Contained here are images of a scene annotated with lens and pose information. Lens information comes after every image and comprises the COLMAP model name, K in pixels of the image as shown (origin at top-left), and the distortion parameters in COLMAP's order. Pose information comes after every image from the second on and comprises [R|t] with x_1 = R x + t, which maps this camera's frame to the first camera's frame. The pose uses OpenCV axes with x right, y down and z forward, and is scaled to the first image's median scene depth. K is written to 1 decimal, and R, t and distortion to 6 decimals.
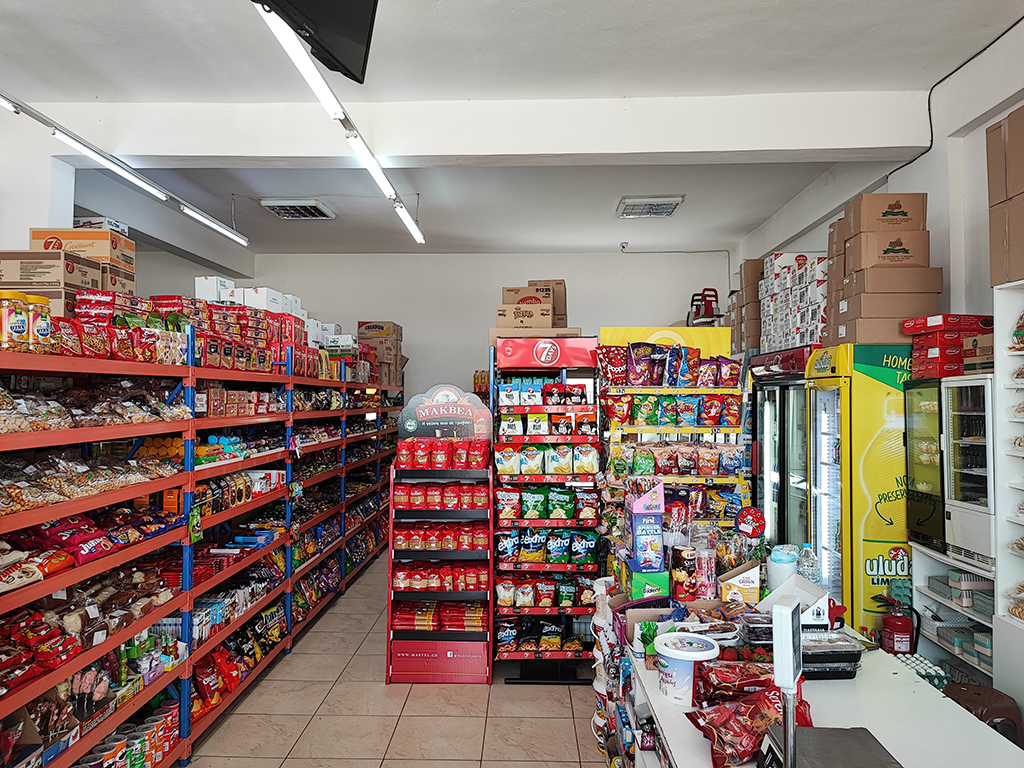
lens RADIAL K [[728.3, 0, 512.9], [0, 728.3, 385.8], [0, 0, 1]] dist [0.024599, -0.013267]
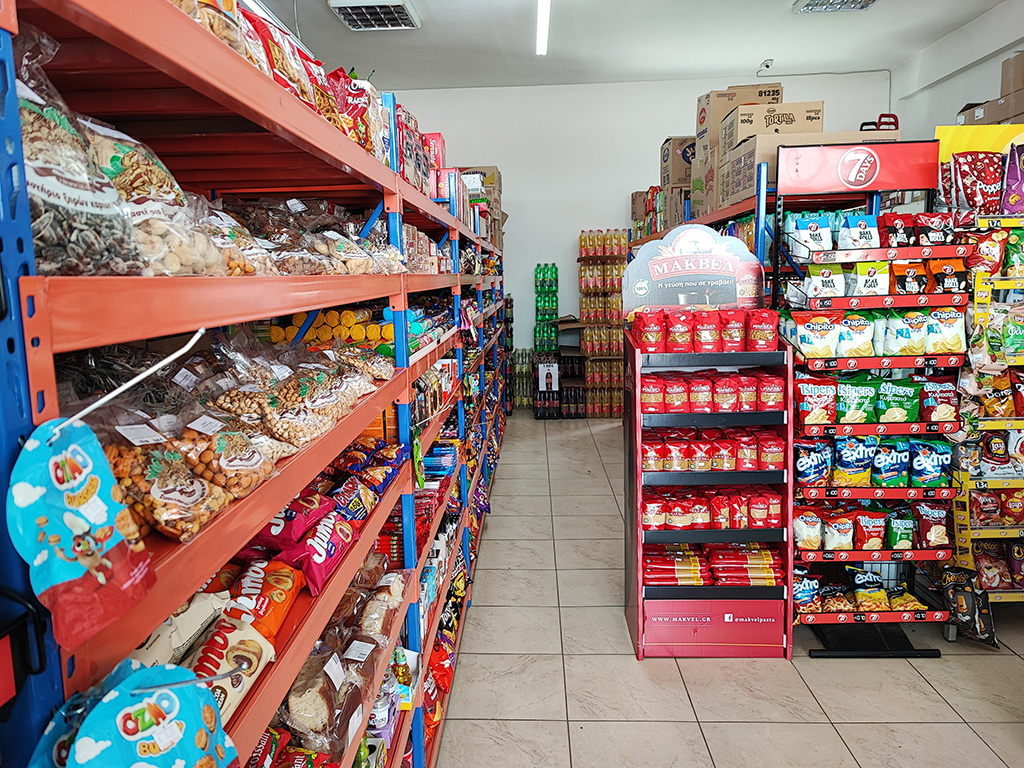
lens RADIAL K [[728.3, 0, 509.4], [0, 728.3, 383.1], [0, 0, 1]] dist [0.024599, -0.013267]
pose [[0.999575, -0.023234, -0.017621, -0.273019], [0.025769, 0.986642, 0.160850, 0.031598], [0.013649, -0.161236, 0.986822, 0.345949]]
